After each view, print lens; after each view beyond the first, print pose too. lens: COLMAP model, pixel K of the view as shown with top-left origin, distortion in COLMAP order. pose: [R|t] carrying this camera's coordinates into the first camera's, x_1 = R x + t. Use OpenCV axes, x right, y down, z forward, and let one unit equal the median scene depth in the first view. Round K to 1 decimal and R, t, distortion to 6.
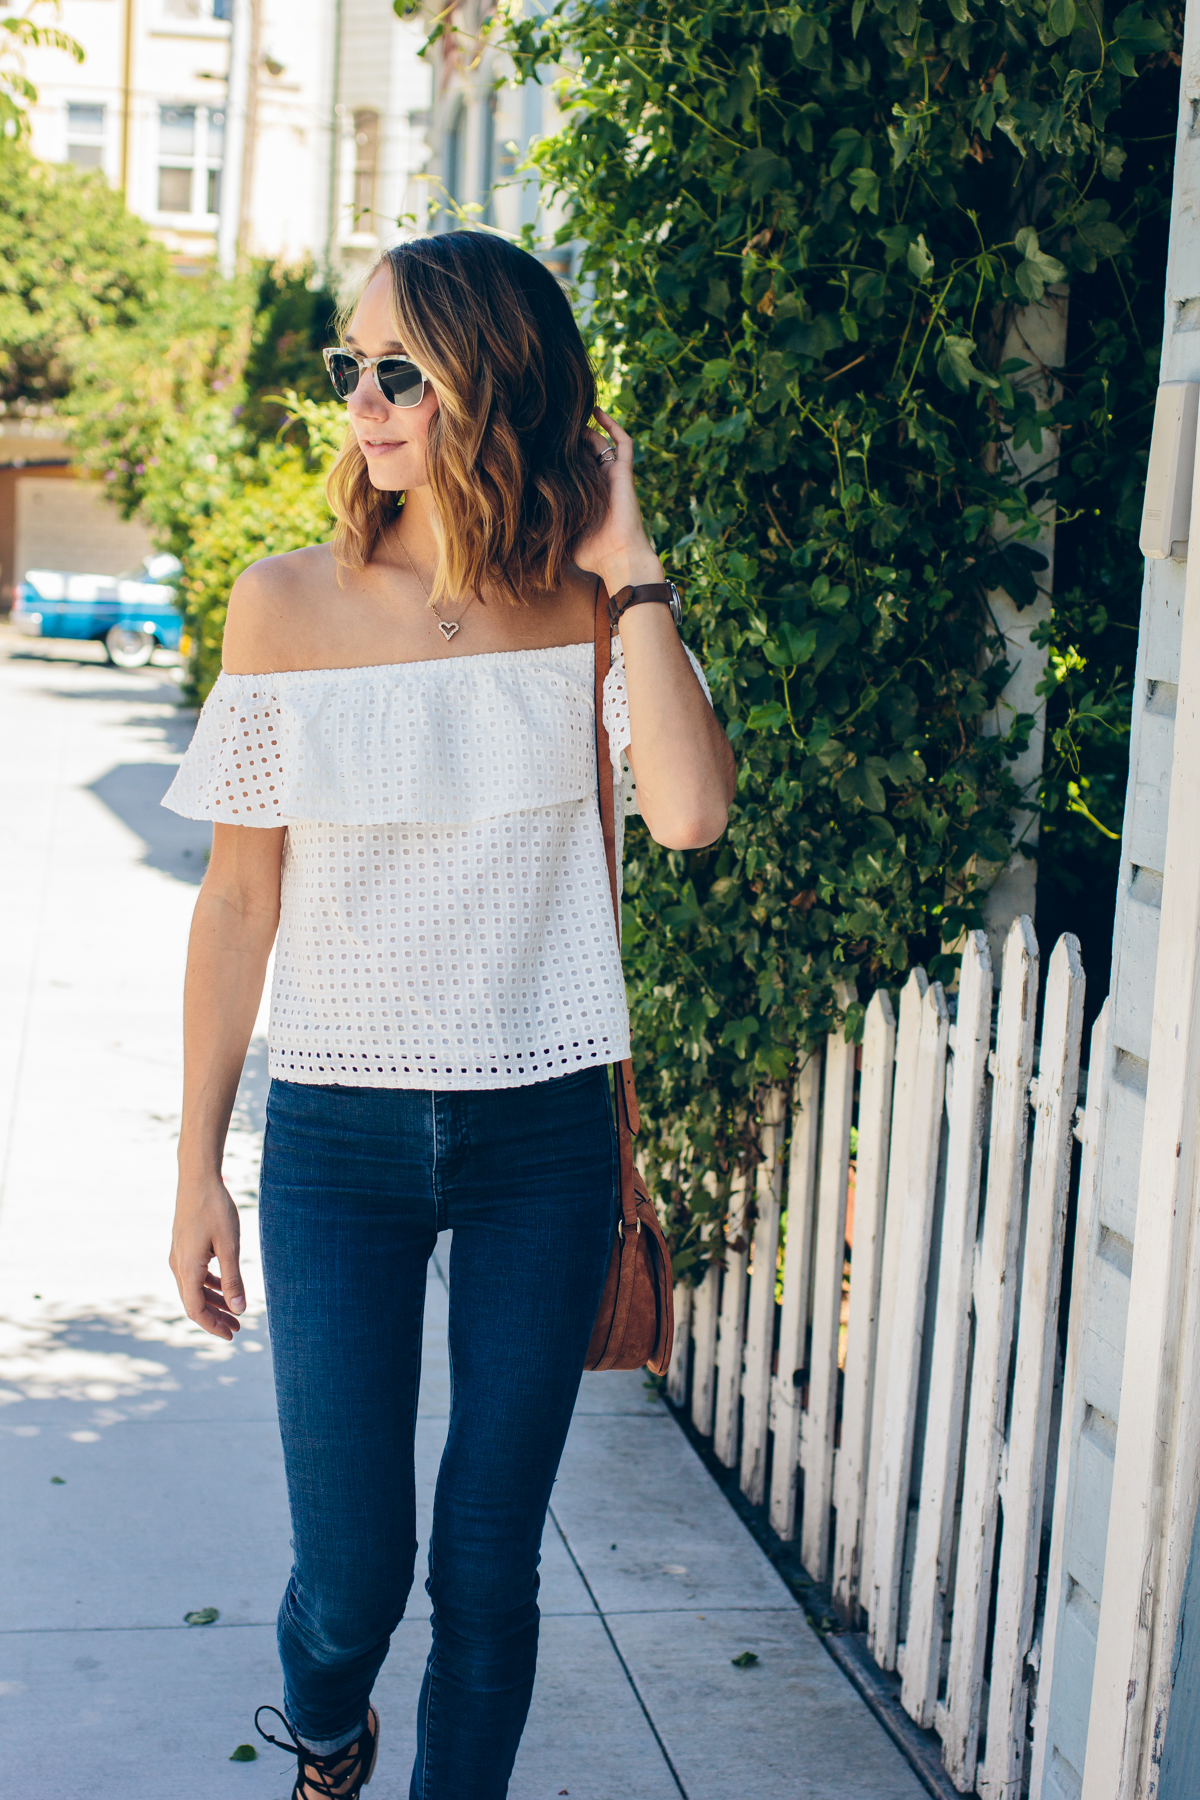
lens RADIAL K [[2840.9, 0, 558.2], [0, 2840.9, 899.8], [0, 0, 1]] dist [-0.038592, 0.018007]
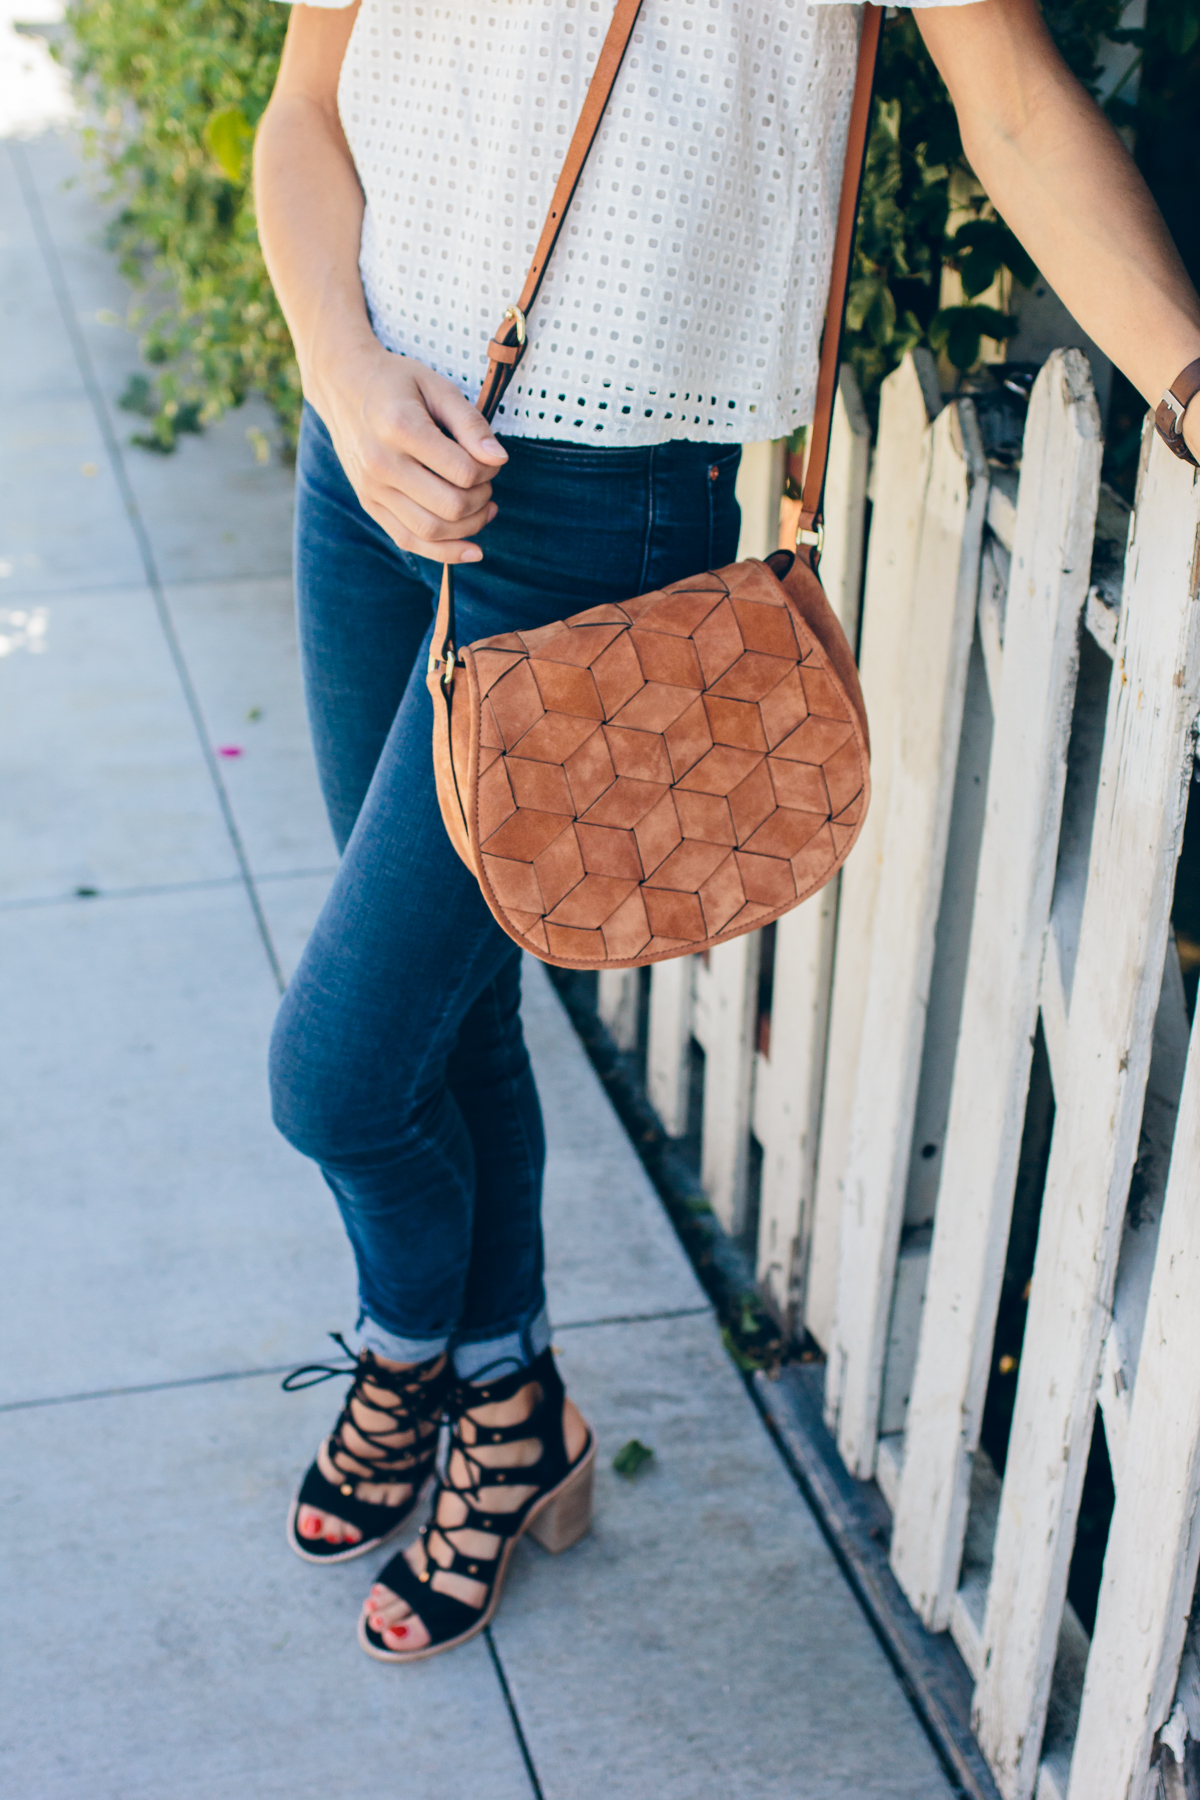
lens RADIAL K [[2840.9, 0, 558.2], [0, 2840.9, 899.8], [0, 0, 1]] dist [-0.038592, 0.018007]
pose [[0.996456, -0.062202, 0.056633, 0.022010], [0.036591, 0.926703, 0.374008, -0.083250], [-0.075746, -0.370610, 0.925695, 0.472505]]
